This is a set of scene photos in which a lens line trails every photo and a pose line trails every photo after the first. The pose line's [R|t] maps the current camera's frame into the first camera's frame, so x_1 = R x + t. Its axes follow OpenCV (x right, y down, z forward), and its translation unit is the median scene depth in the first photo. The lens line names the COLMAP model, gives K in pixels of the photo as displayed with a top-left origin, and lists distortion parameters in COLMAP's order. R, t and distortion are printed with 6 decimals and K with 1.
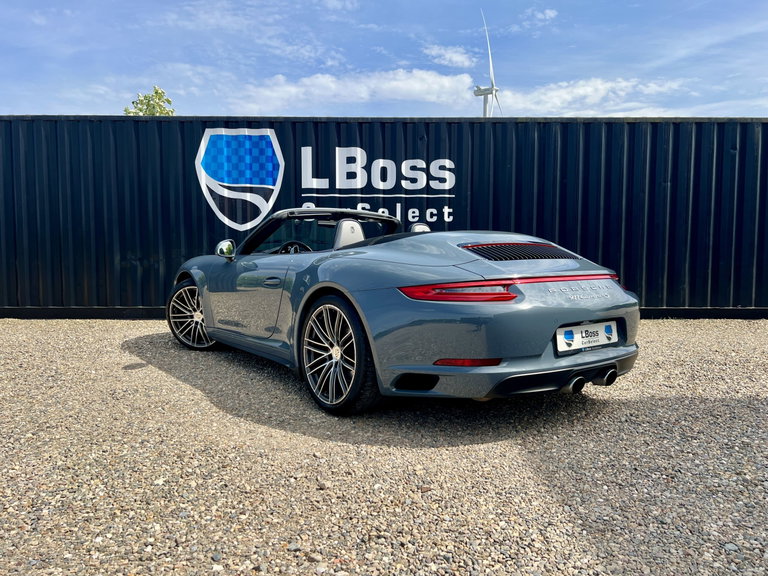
lens RADIAL K [[584.6, 0, 387.8], [0, 584.6, 289.6], [0, 0, 1]] dist [0.062561, -0.085650]
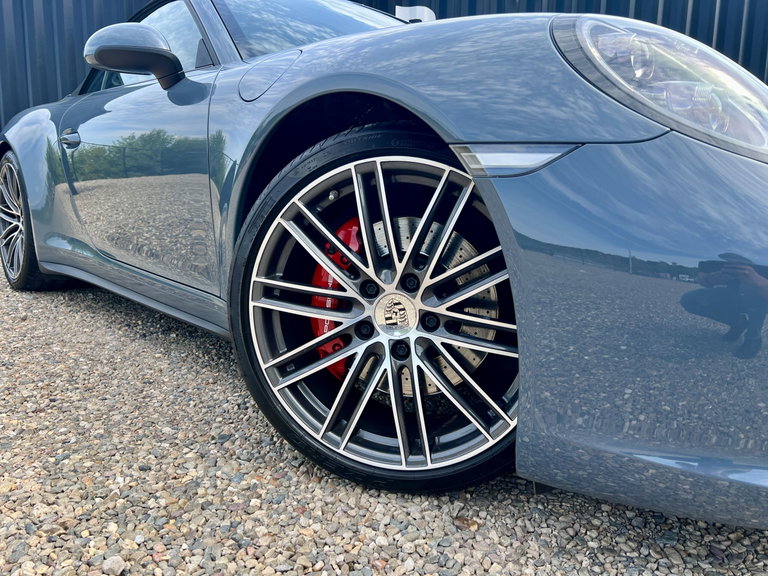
lens RADIAL K [[594.7, 0, 382.2], [0, 594.7, 279.9], [0, 0, 1]] dist [0.007845, -0.005129]
pose [[0.999815, 0.010722, 0.015957, -0.113702], [-0.012192, 0.995398, 0.095044, 0.033570], [-0.014865, -0.095221, 0.995345, 0.208781]]
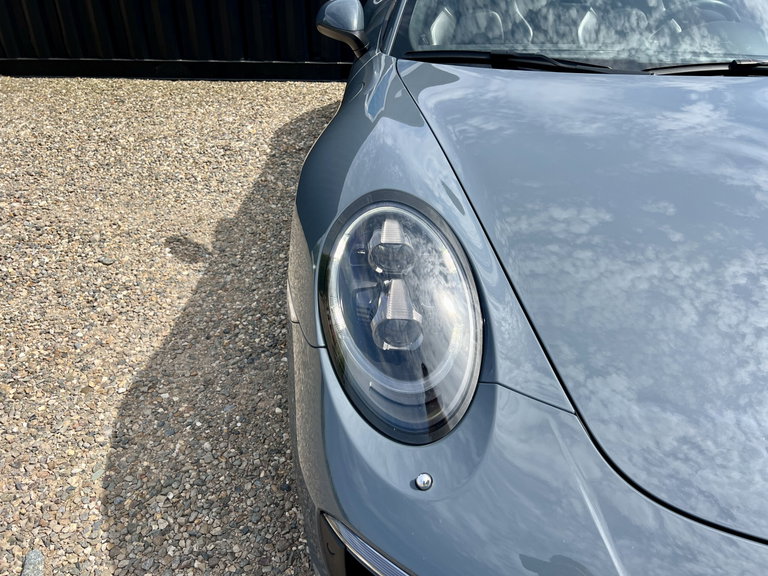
lens RADIAL K [[585.3, 0, 385.9], [0, 585.3, 290.5], [0, 0, 1]] dist [0.038046, -0.047539]
pose [[0.999378, 0.021484, -0.027964, -0.159723], [-0.005861, 0.883163, 0.469030, -0.056583], [0.034774, -0.468574, 0.882739, 0.287259]]
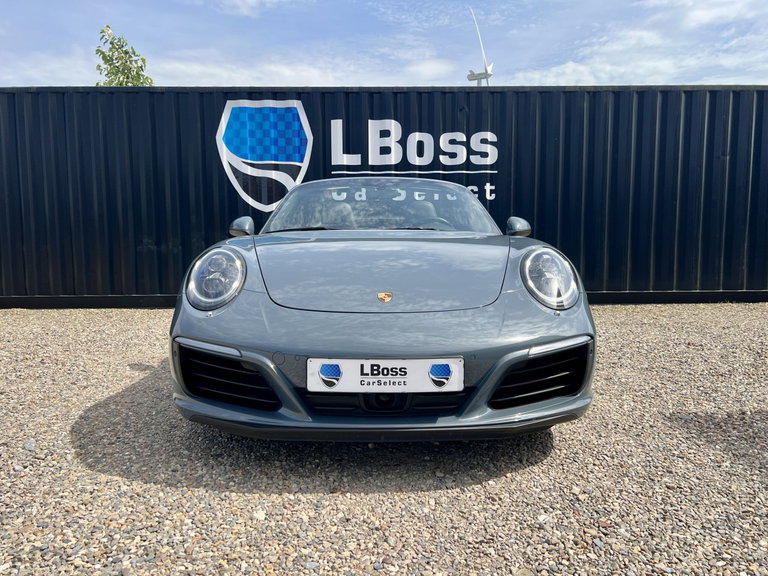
lens RADIAL K [[587.6, 0, 385.0], [0, 587.6, 288.7], [0, 0, 1]] dist [0.036388, -0.047505]
pose [[0.999941, -0.008818, 0.006390, -0.070464], [0.008688, 0.999761, 0.020079, 0.004060], [-0.006566, -0.020022, 0.999778, 0.070580]]
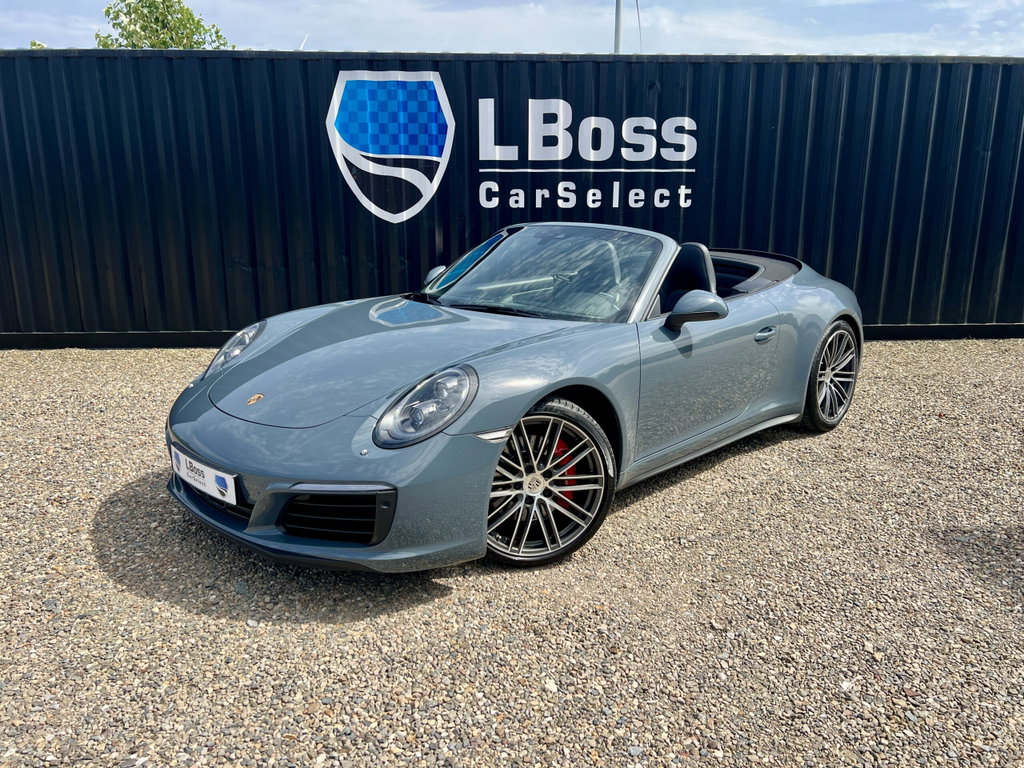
lens RADIAL K [[783.5, 0, 513.3], [0, 783.5, 385.0], [0, 0, 1]] dist [0.036388, -0.047505]
pose [[0.999132, -0.012926, 0.039604, -0.147210], [0.006028, 0.985498, 0.169578, -0.067233], [-0.041222, -0.169192, 0.984721, 0.028880]]
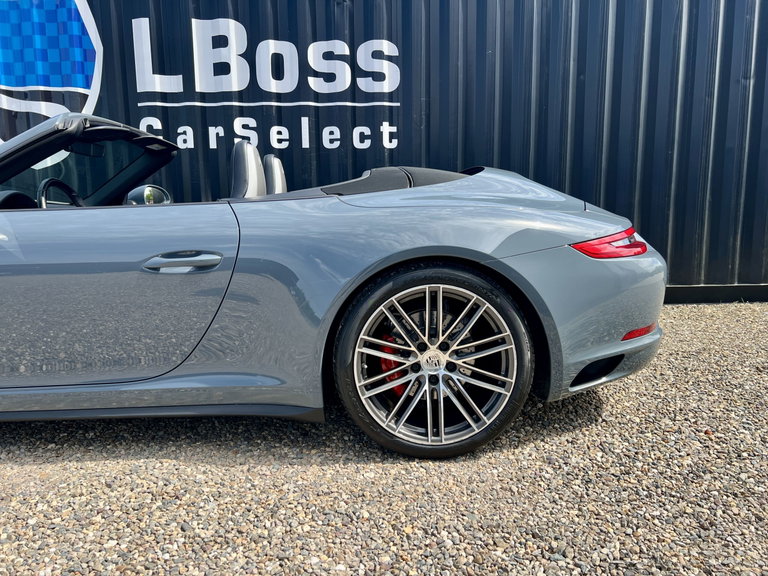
lens RADIAL K [[578.2, 0, 392.3], [0, 578.2, 281.7], [0, 0, 1]] dist [0.043352, -0.061948]
pose [[0.999350, -0.017895, 0.031291, 0.085481], [0.015577, 0.997223, 0.072826, -0.023383], [-0.032507, -0.072291, 0.996854, 0.403228]]
